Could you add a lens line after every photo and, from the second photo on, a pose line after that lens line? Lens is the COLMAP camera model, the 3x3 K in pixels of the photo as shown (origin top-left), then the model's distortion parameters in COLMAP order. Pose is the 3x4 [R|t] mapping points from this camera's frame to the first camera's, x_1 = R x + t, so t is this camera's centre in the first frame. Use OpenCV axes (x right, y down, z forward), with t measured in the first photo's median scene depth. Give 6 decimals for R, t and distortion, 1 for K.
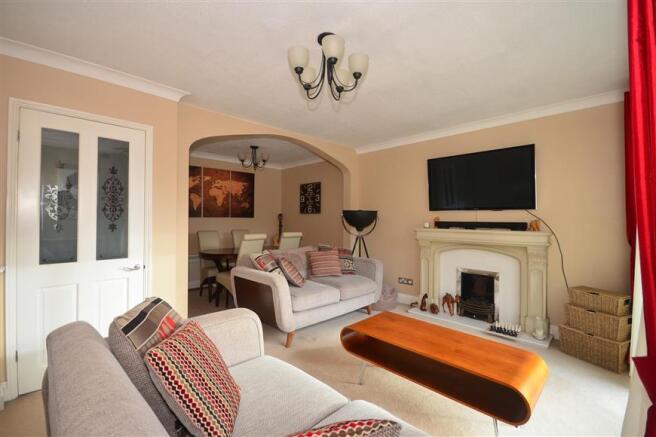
lens RADIAL K [[285.6, 0, 325.3], [0, 285.6, 218.1], [0, 0, 1]] dist [0.000633, 0.000084]
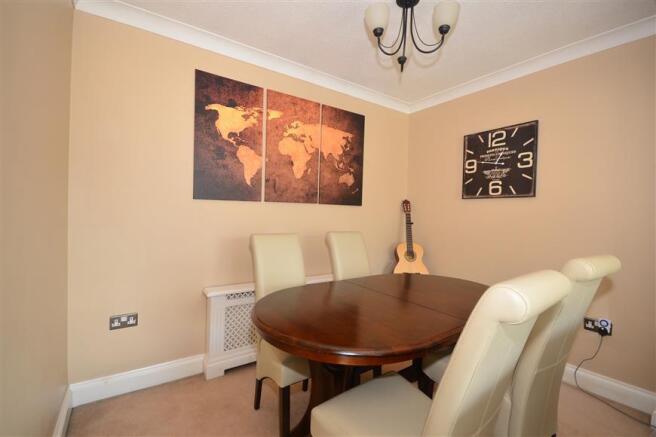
lens RADIAL K [[285.6, 0, 329.2], [0, 285.6, 216.3], [0, 0, 1]] dist [0.000633, 0.000084]
pose [[0.982342, 0.026128, -0.185260, -0.225438], [-0.023079, 0.999561, 0.018595, 0.009163], [0.185665, -0.013991, 0.982514, 0.533806]]
